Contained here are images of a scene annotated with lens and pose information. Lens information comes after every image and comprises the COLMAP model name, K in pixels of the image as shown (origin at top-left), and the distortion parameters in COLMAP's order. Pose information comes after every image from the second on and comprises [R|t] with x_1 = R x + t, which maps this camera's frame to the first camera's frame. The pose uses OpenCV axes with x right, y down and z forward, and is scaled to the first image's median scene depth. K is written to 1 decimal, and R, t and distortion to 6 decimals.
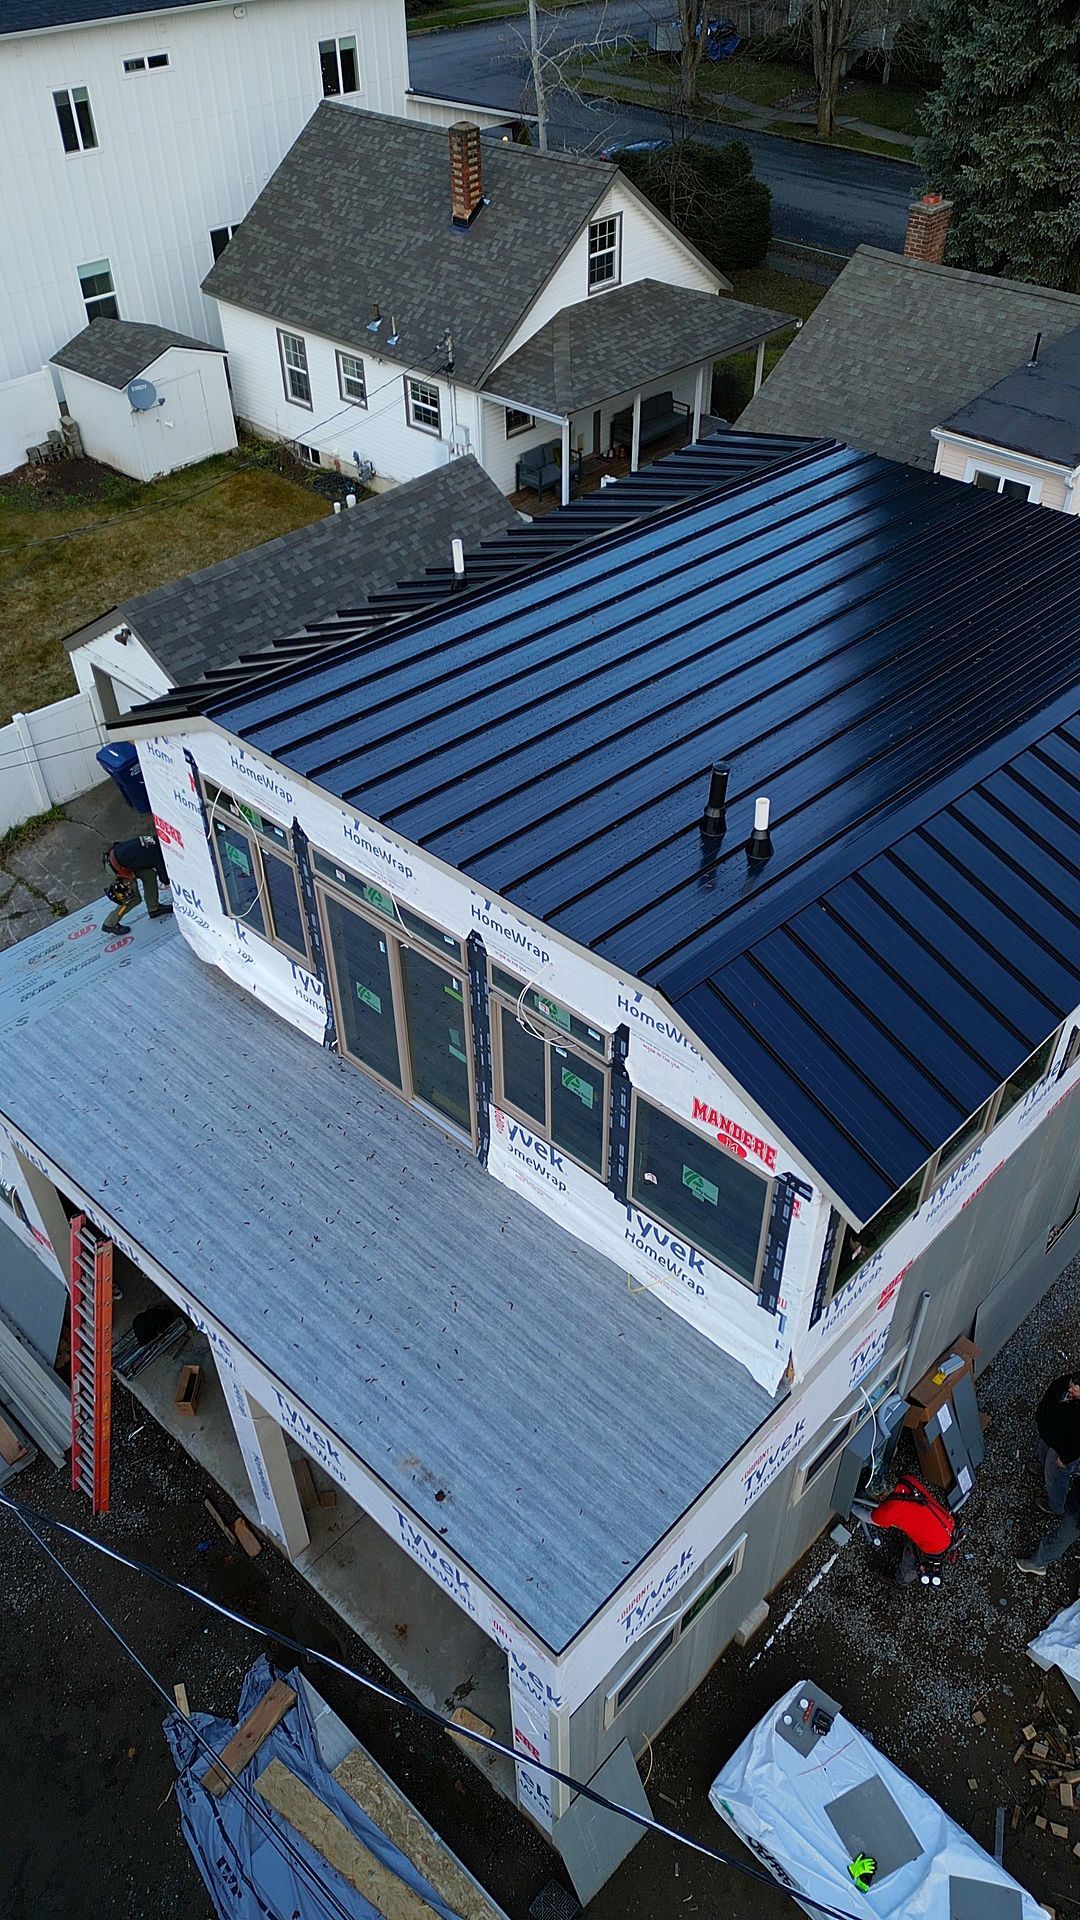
lens RADIAL K [[1395.0, 0, 528.9], [0, 1395.0, 956.7], [0, 0, 1]] dist [0.100610, -0.111545]
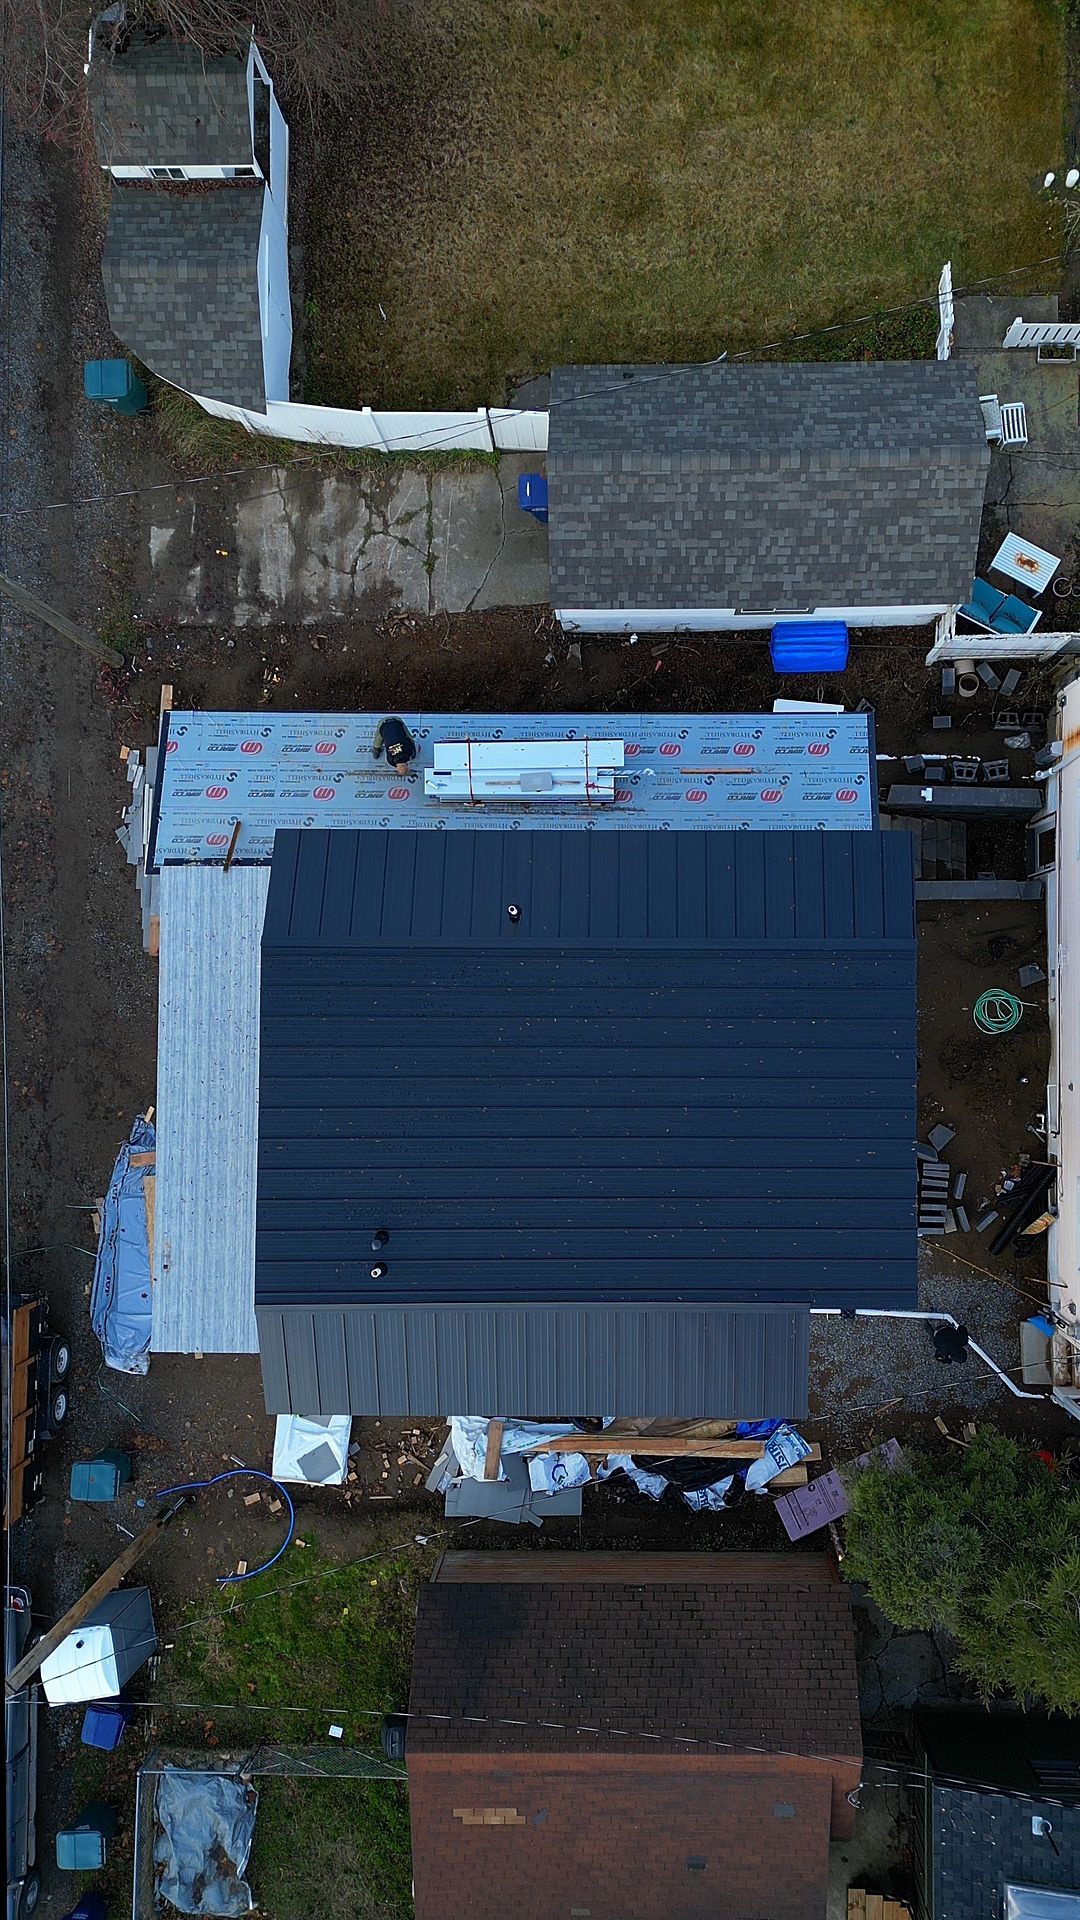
lens RADIAL K [[1569.4, 0, 603.1], [0, 1569.4, 964.3], [0, 0, 1]] dist [0.130764, -0.176778]
pose [[0.689172, 0.724380, -0.017753, 0.053588], [-0.479483, 0.474274, 0.738350, -0.971392], [0.543266, -0.500338, 0.674184, -0.037918]]
